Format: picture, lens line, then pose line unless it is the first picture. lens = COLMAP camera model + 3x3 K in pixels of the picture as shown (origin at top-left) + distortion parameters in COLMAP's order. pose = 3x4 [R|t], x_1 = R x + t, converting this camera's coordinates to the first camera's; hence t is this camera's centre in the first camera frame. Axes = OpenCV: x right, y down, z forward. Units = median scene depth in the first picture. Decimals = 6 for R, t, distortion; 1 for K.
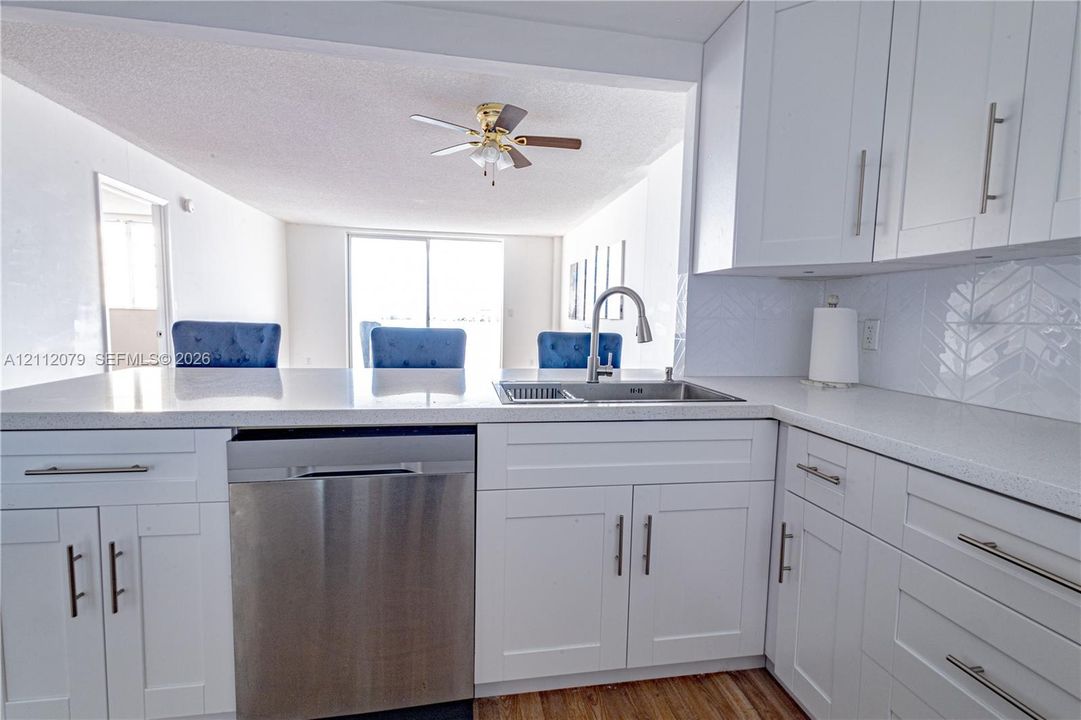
lens RADIAL K [[500.7, 0, 542.2], [0, 500.7, 361.3], [0, 0, 1]] dist [0.006632, 0.000544]
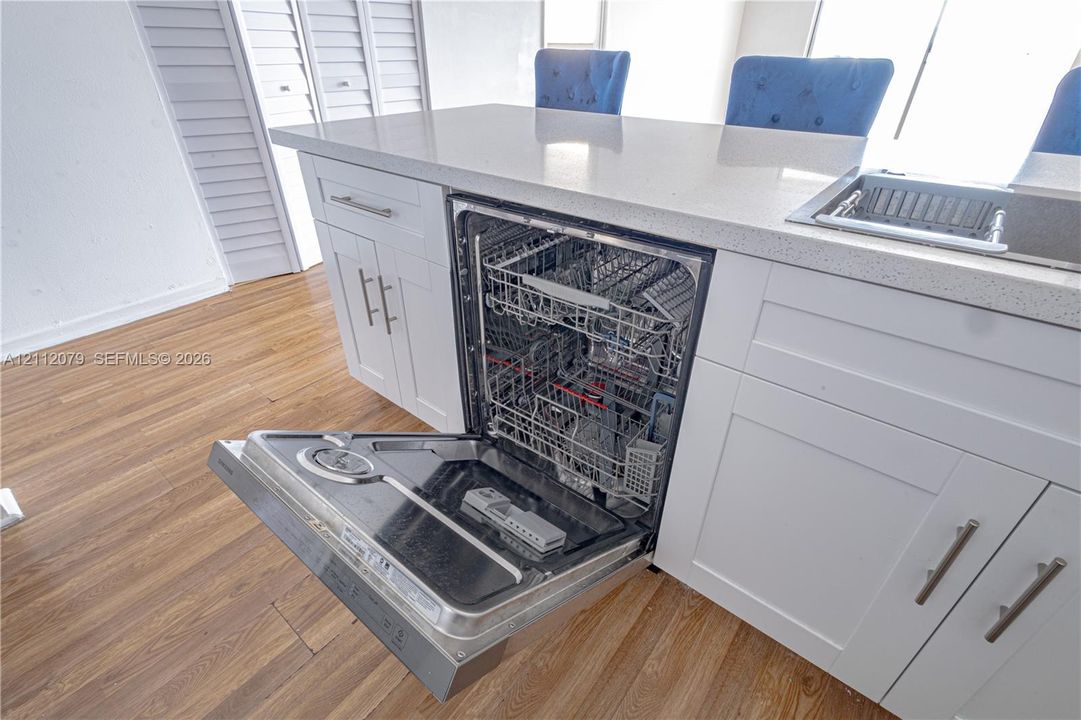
lens RADIAL K [[495.6, 0, 540.5], [0, 495.6, 360.0], [0, 0, 1]] dist [0.009435, -0.001323]
pose [[0.660990, 0.387228, -0.642764, 0.124252], [-0.059383, 0.880875, 0.469610, -0.010101], [0.748041, -0.272239, 0.605244, 0.445368]]
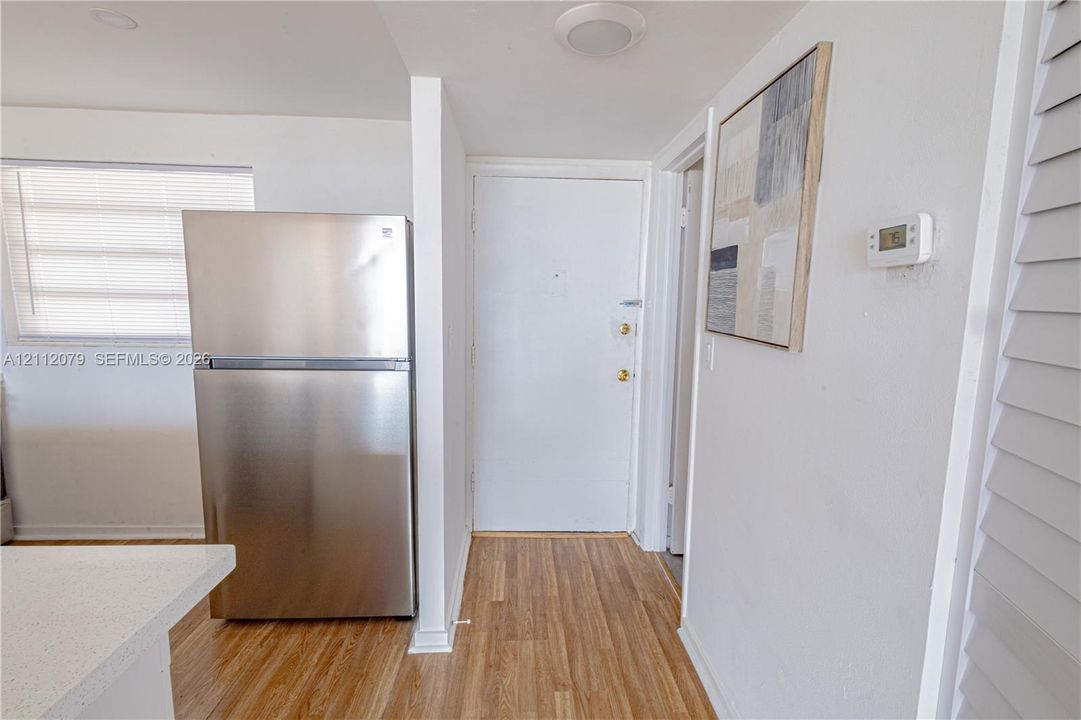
lens RADIAL K [[500.7, 0, 542.2], [0, 500.7, 361.3], [0, 0, 1]] dist [0.006632, 0.000544]
pose [[-0.990575, -0.059803, 0.123227, -1.475550], [-0.032049, 0.975874, 0.215968, -0.295622], [-0.133170, 0.209984, -0.968593, 1.273574]]
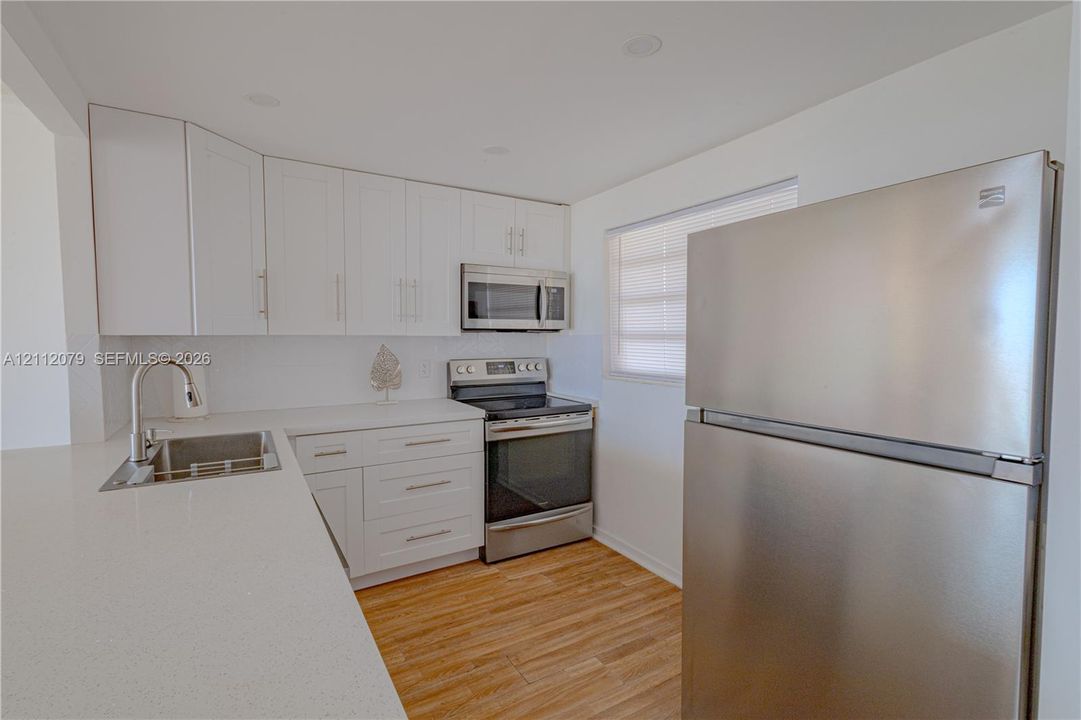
lens RADIAL K [[500.7, 0, 542.2], [0, 500.7, 361.3], [0, 0, 1]] dist [0.006632, 0.000544]
pose [[-0.364704, -0.071977, 0.928337, -1.306518], [0.076601, 0.991309, 0.106952, -0.232530], [-0.927967, 0.110118, -0.356021, 0.794163]]
